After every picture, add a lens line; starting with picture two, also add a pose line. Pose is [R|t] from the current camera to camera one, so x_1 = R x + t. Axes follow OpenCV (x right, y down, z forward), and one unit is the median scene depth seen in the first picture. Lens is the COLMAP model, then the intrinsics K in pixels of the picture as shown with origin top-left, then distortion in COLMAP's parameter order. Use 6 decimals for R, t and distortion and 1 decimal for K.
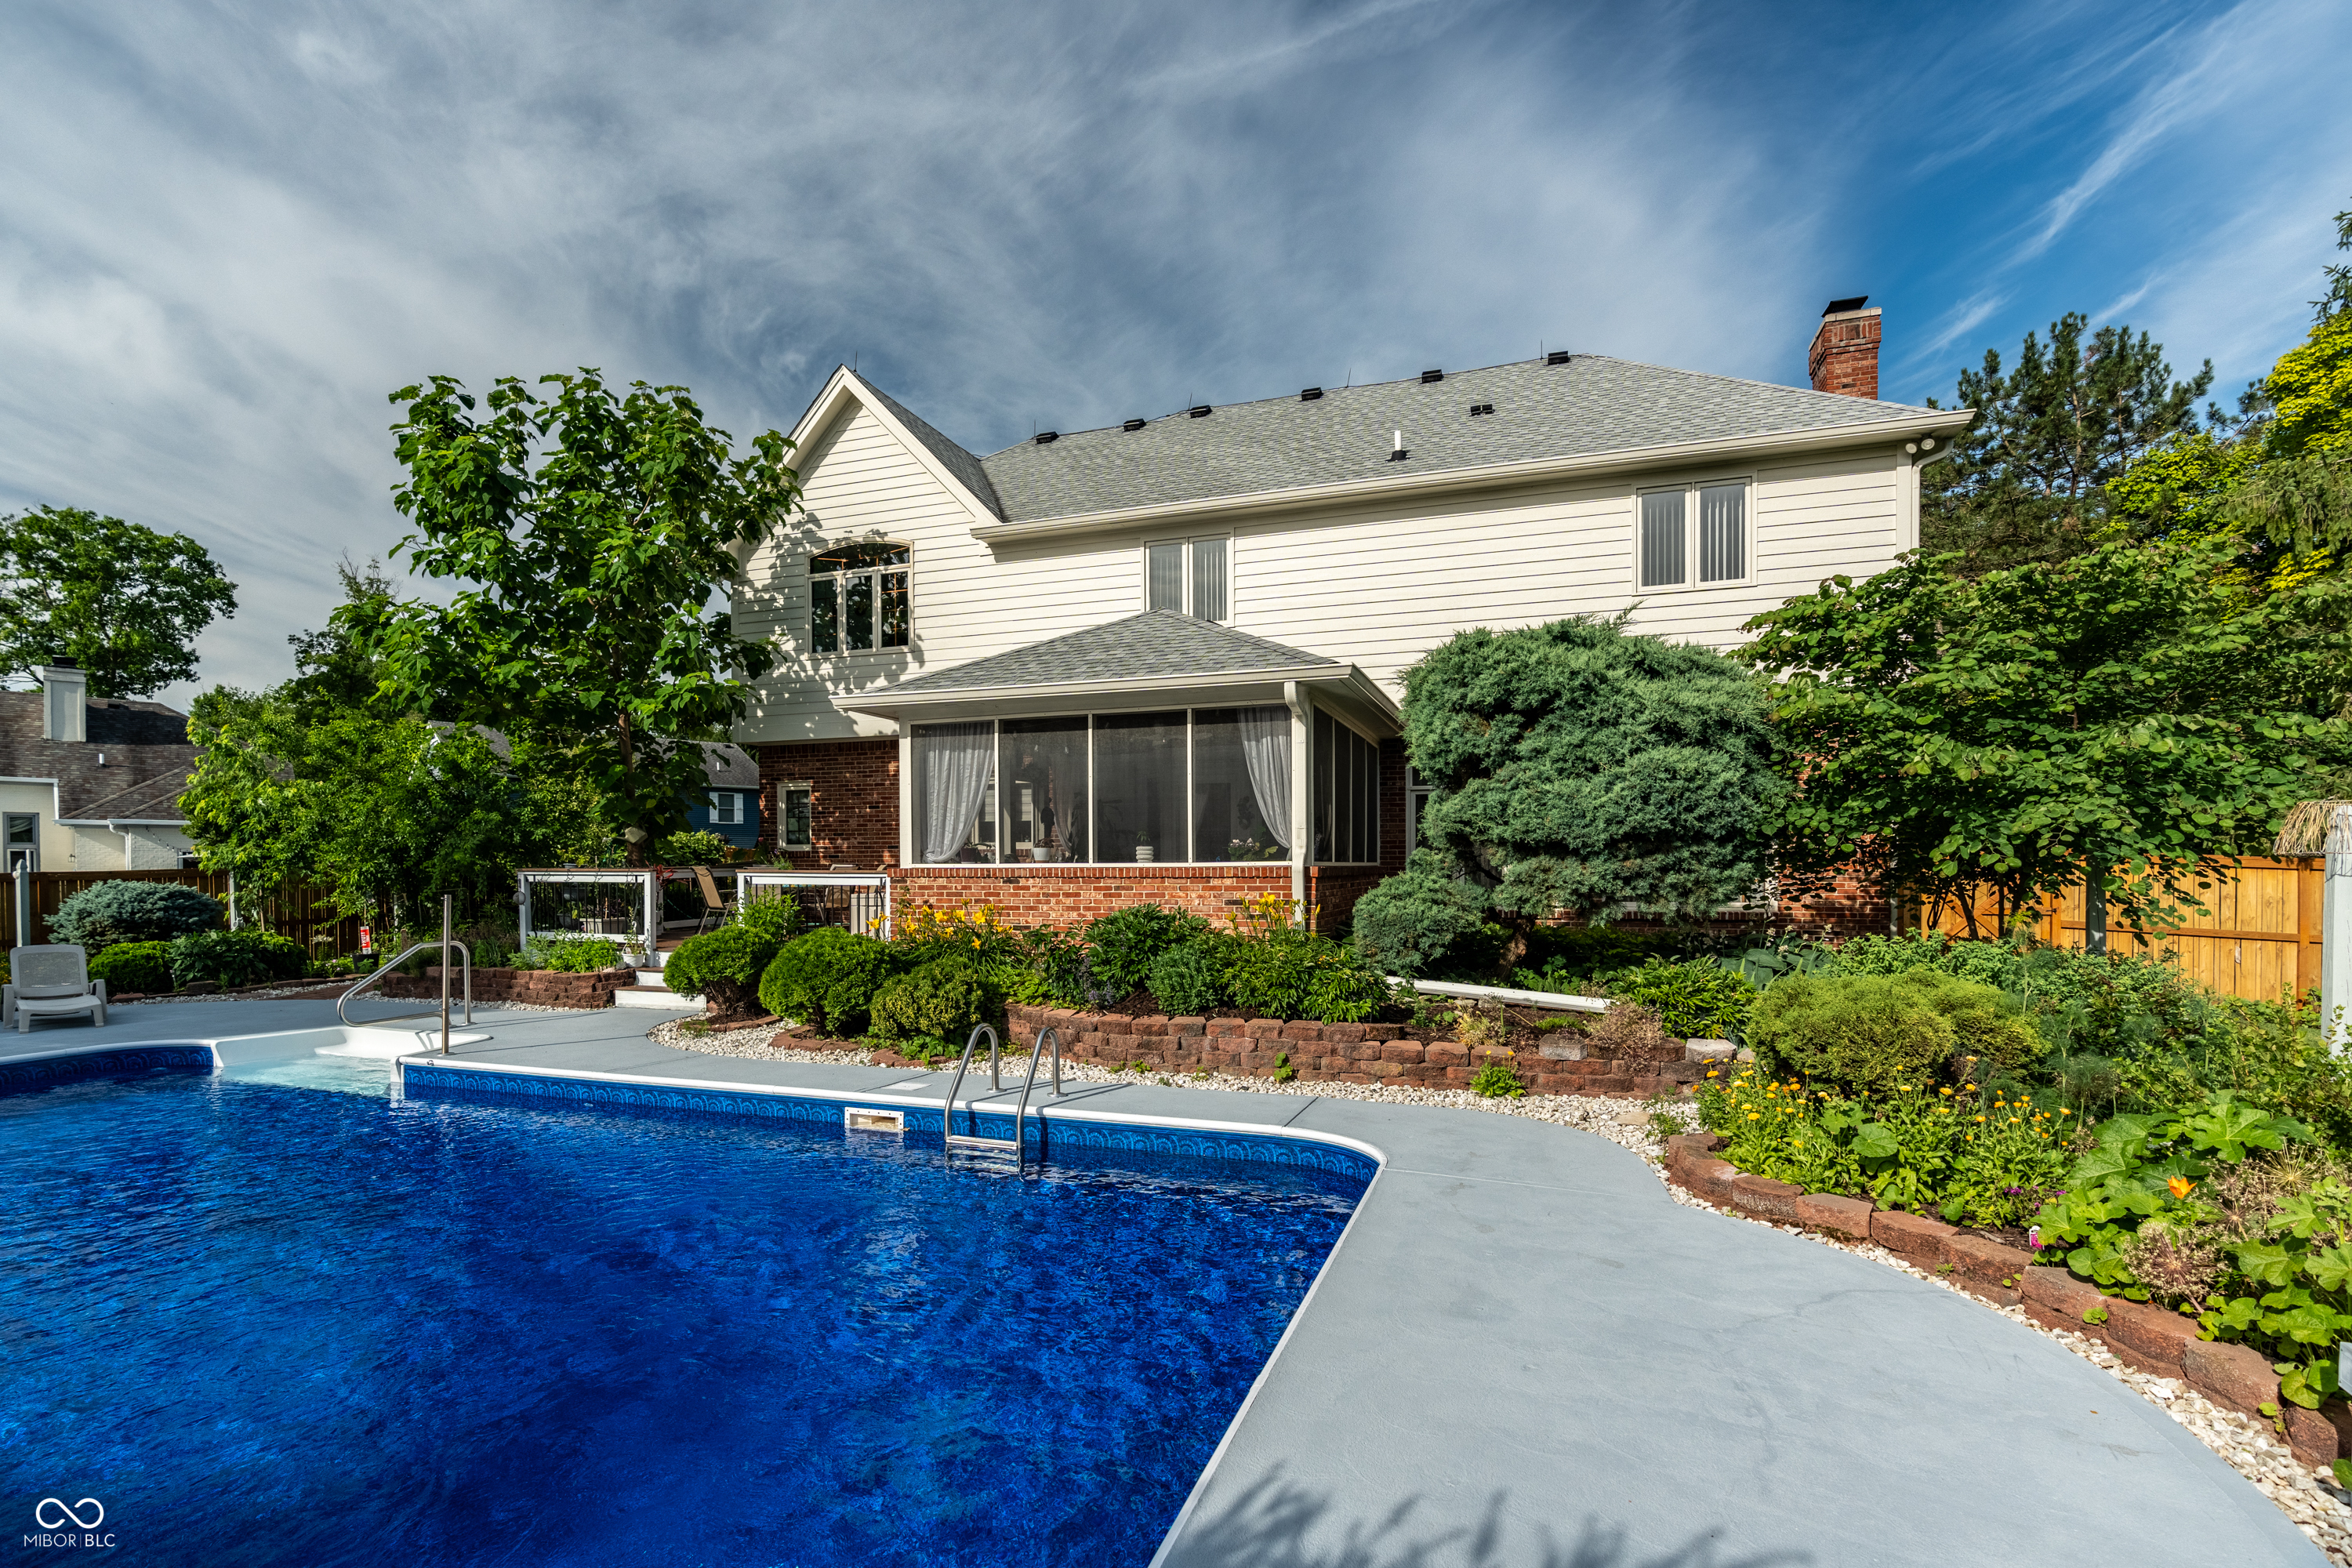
lens RADIAL K [[1090.6, 0, 1165.5], [0, 1090.6, 884.7], [0, 0, 1]] dist [-0.003075, 0.002651]
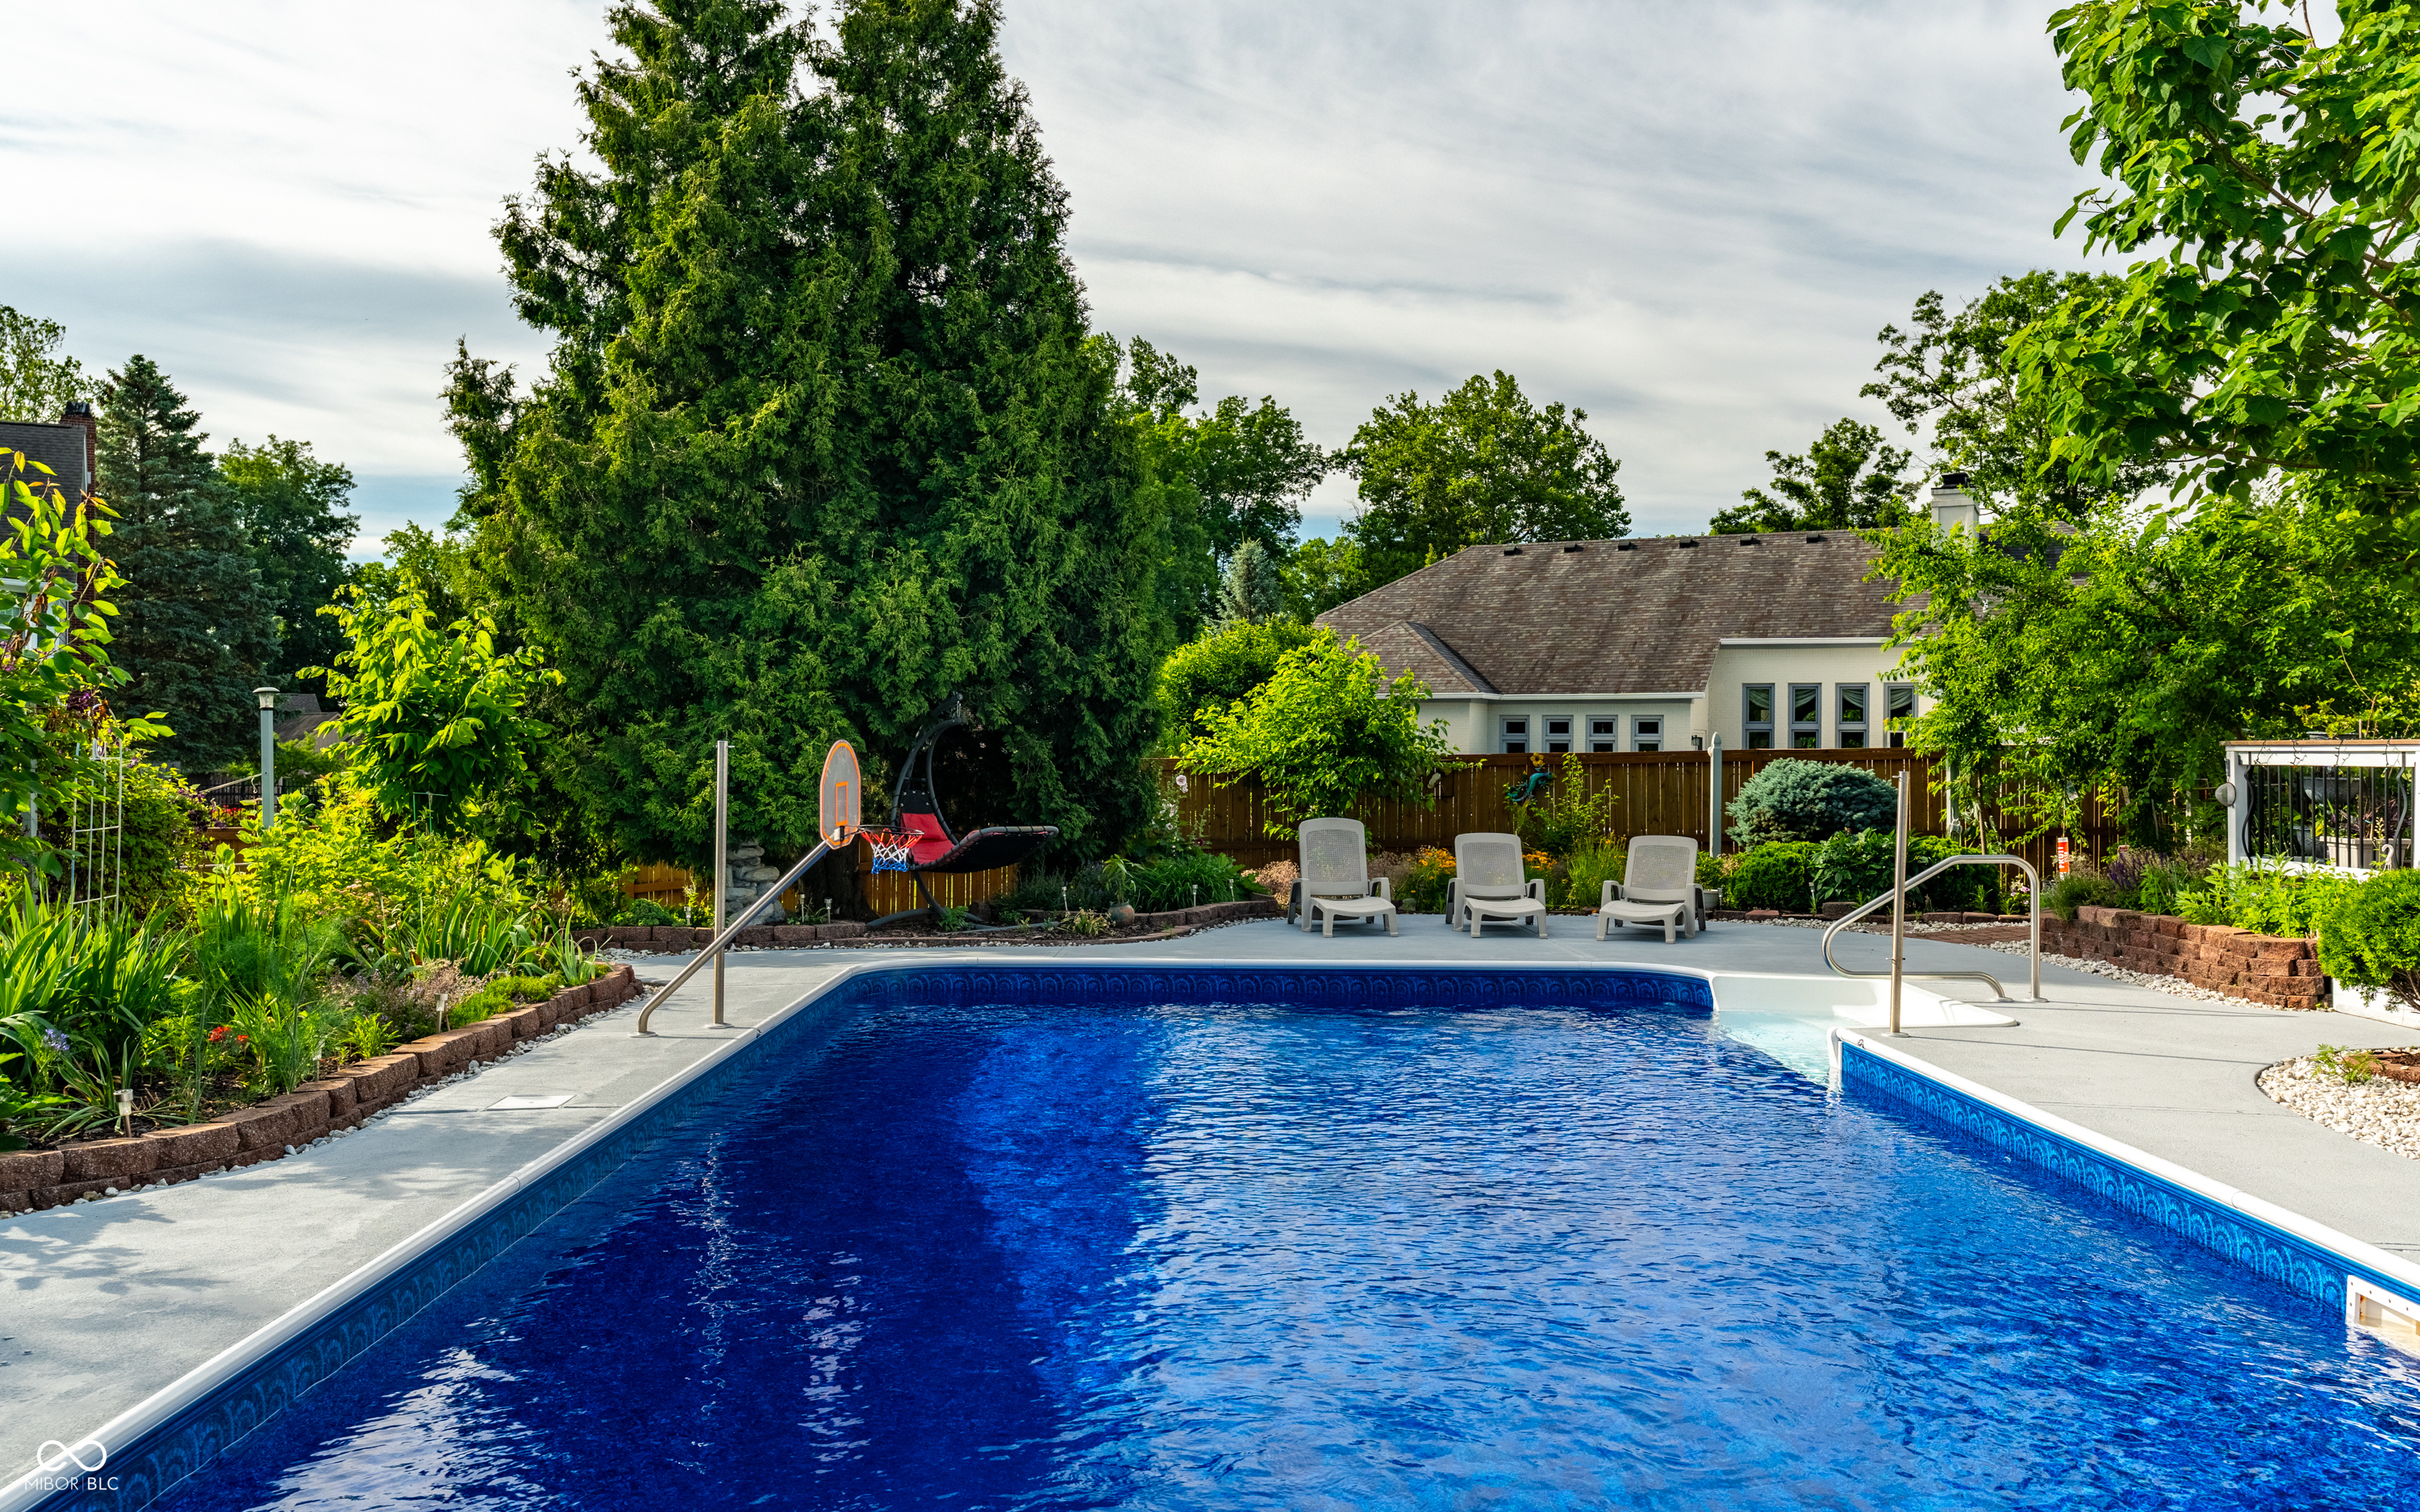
lens RADIAL K [[1916.7, 0, 1204.7], [0, 1916.7, 750.7], [0, 0, 1]] dist [0.009465, 0.004306]
pose [[0.341943, 0.002011, -0.939719, 0.160163], [-0.025468, 0.999650, -0.007128, 0.011452], [0.939376, 0.026370, 0.341874, 0.205082]]
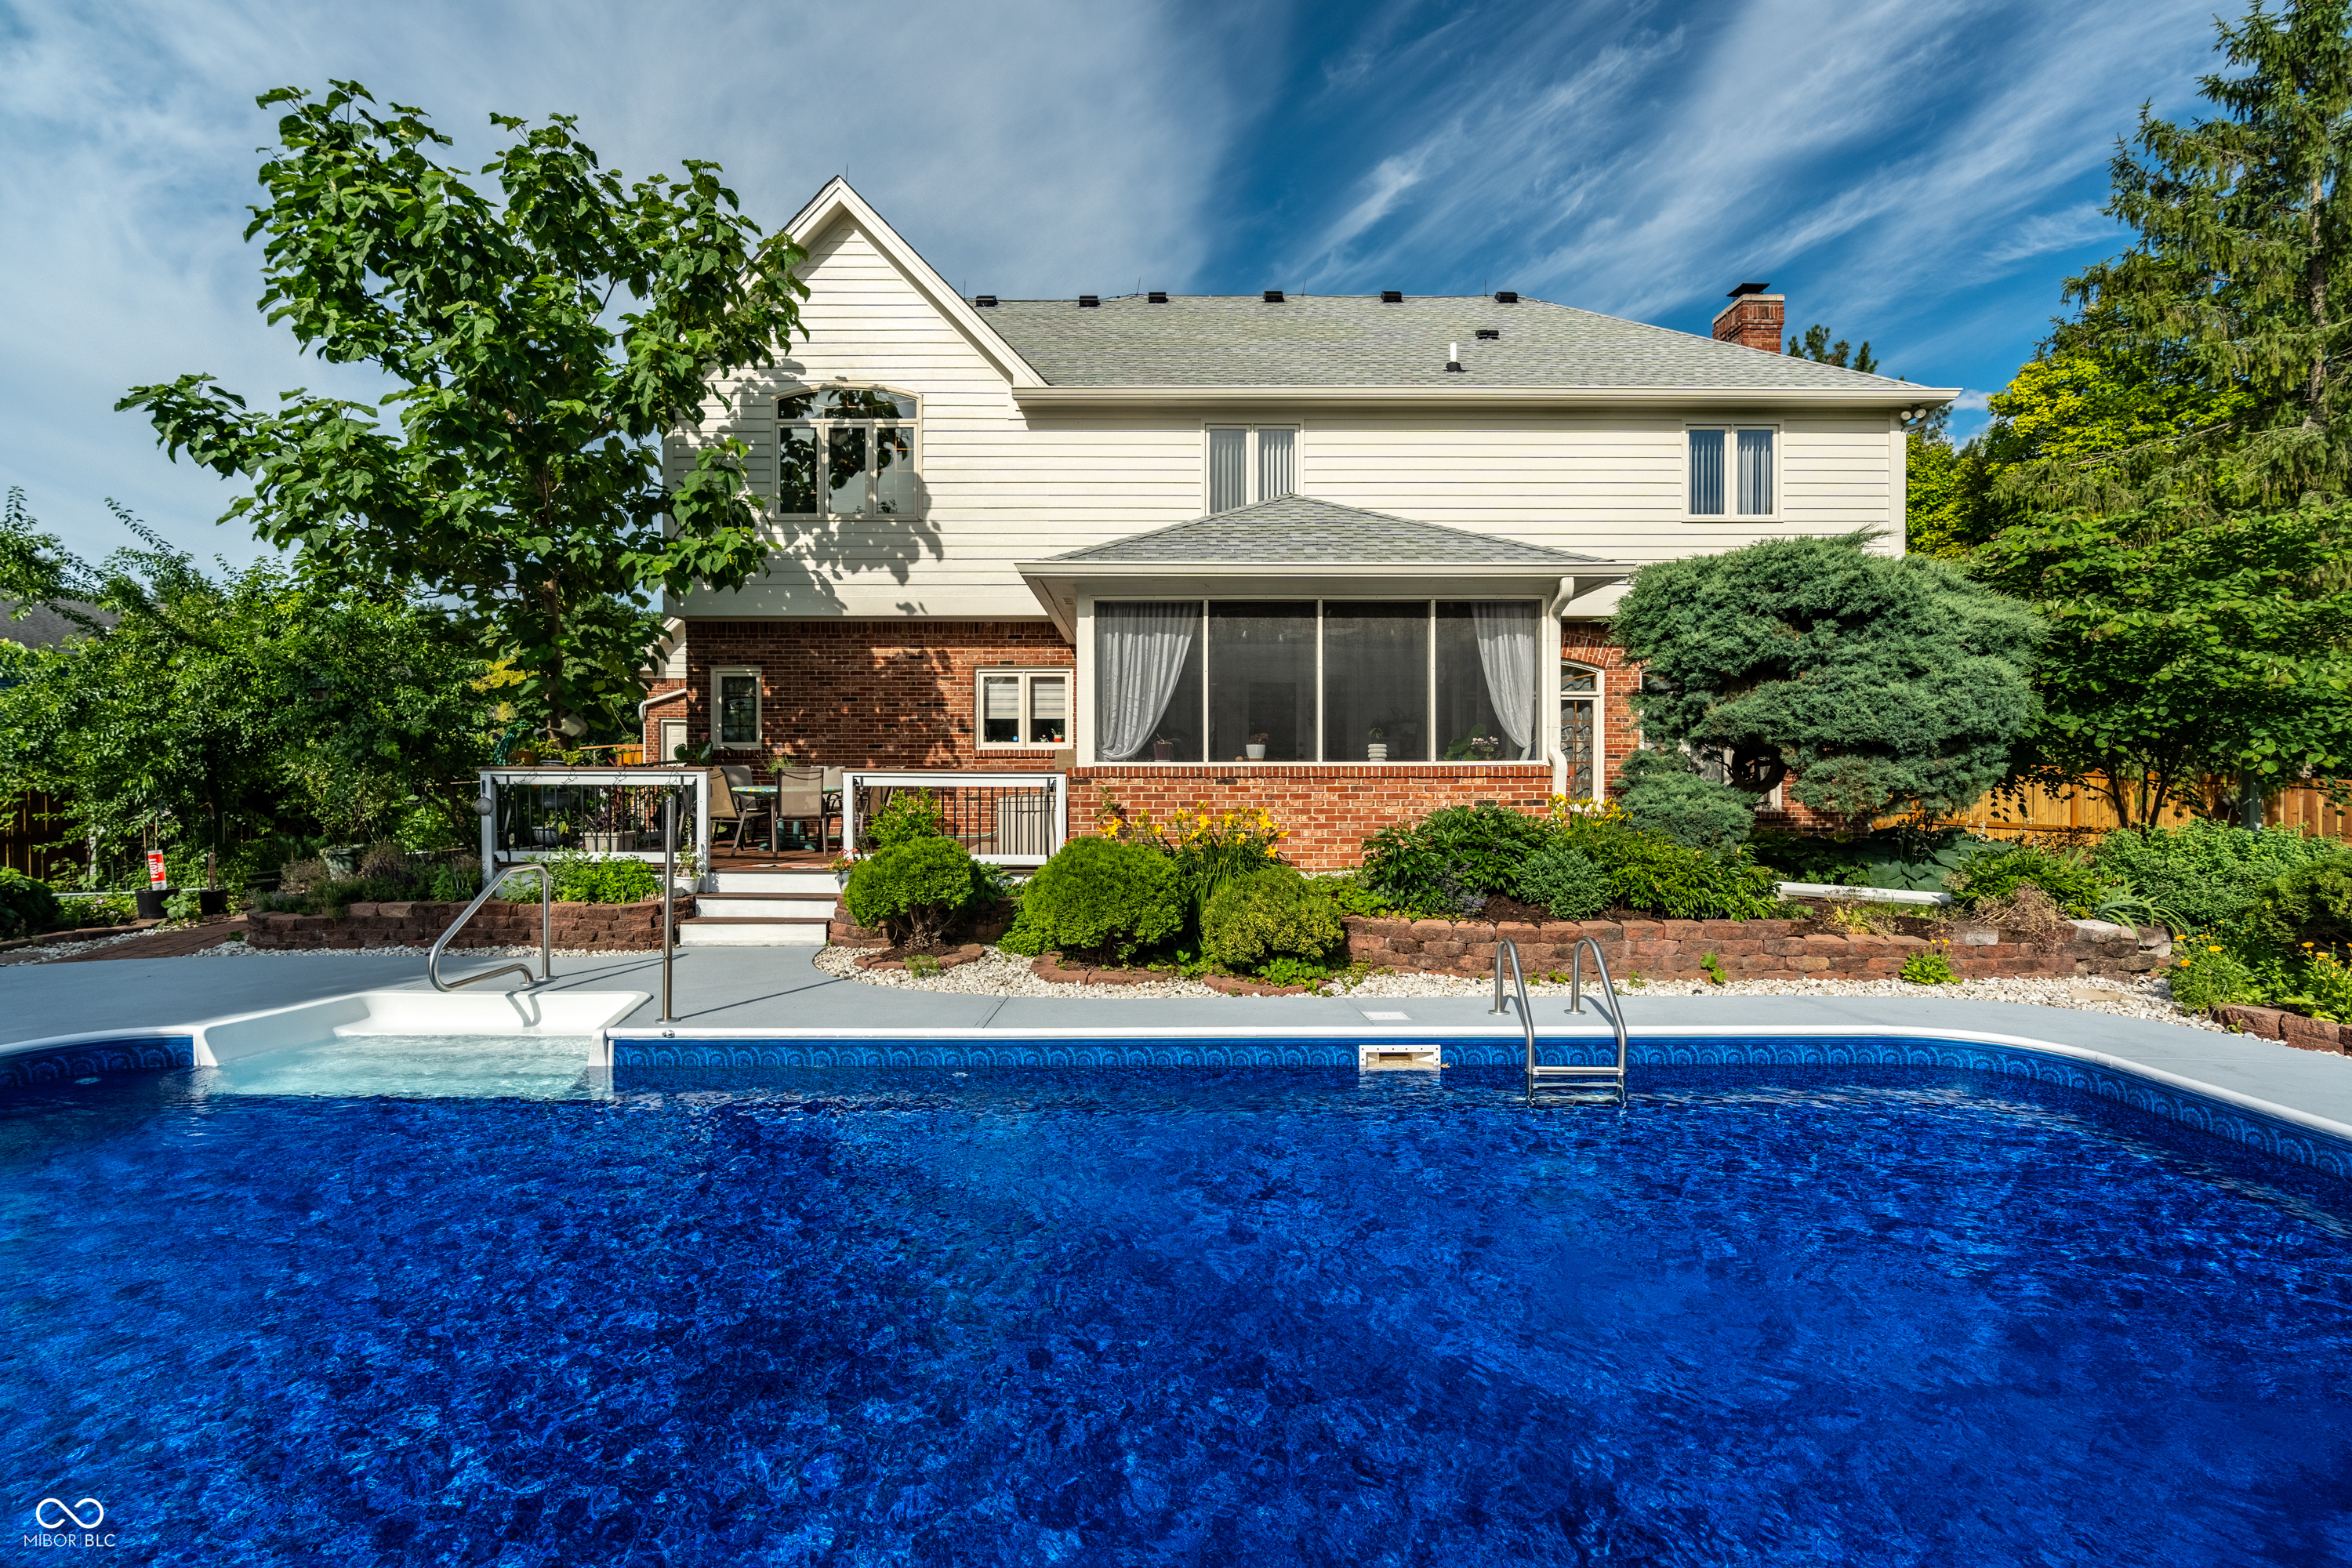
lens RADIAL K [[1068.3, 0, 1165.2], [0, 1068.3, 798.2], [0, 0, 1]] dist [-0.005290, 0.001844]
pose [[0.941046, -0.005441, 0.338235, -0.448931], [0.004139, 0.999981, 0.004572, 0.005798], [-0.338253, -0.002903, 0.941051, 0.175145]]
